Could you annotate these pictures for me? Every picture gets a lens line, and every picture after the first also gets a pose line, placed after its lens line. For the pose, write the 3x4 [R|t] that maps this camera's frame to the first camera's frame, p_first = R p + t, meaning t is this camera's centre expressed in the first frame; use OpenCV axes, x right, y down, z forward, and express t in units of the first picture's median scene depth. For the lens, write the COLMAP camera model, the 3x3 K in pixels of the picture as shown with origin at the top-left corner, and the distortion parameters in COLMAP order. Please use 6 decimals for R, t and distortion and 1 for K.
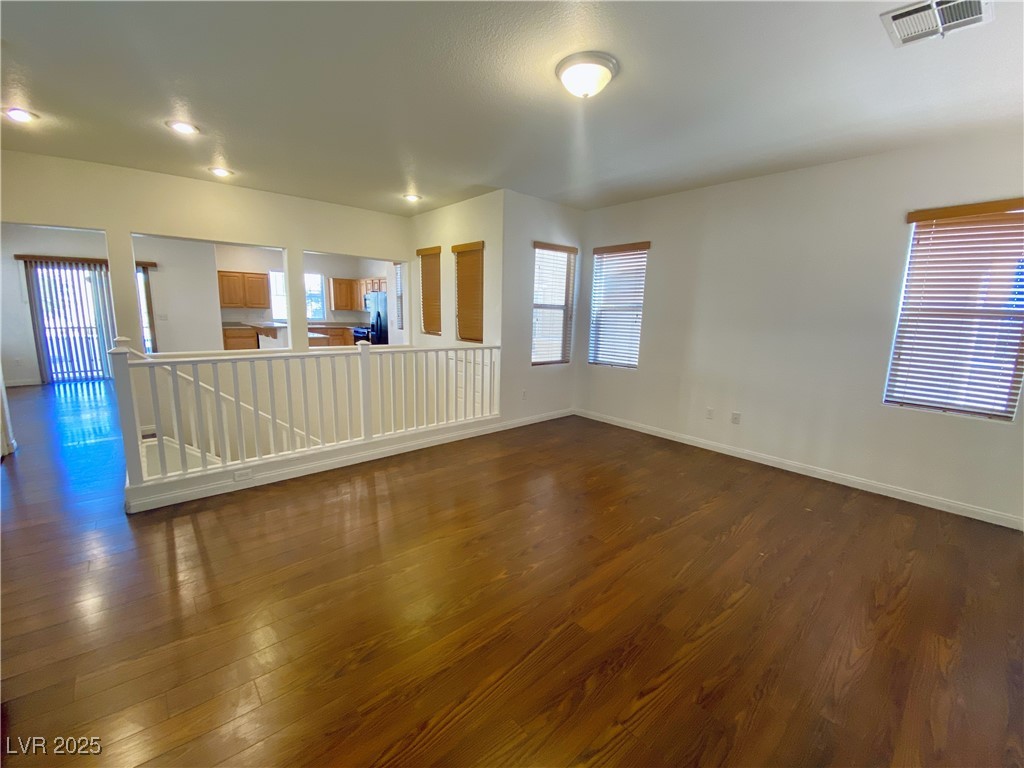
lens RADIAL K [[416.2, 0, 510.7], [0, 416.2, 383.2], [0, 0, 1]] dist [0.026779, -0.019161]
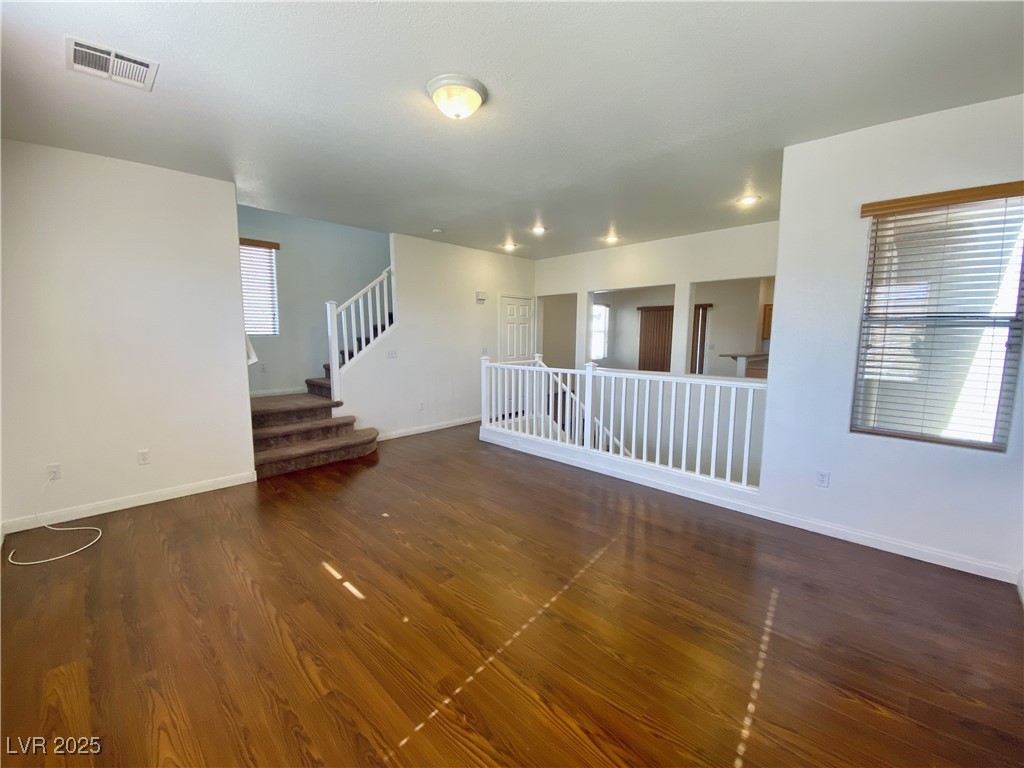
lens RADIAL K [[416.2, 0, 510.7], [0, 416.2, 383.2], [0, 0, 1]] dist [0.026779, -0.019161]
pose [[0.072038, 0.091027, -0.993239, 1.138277], [-0.171732, 0.982087, 0.077549, -0.143996], [0.982506, 0.164985, 0.086380, 1.046803]]
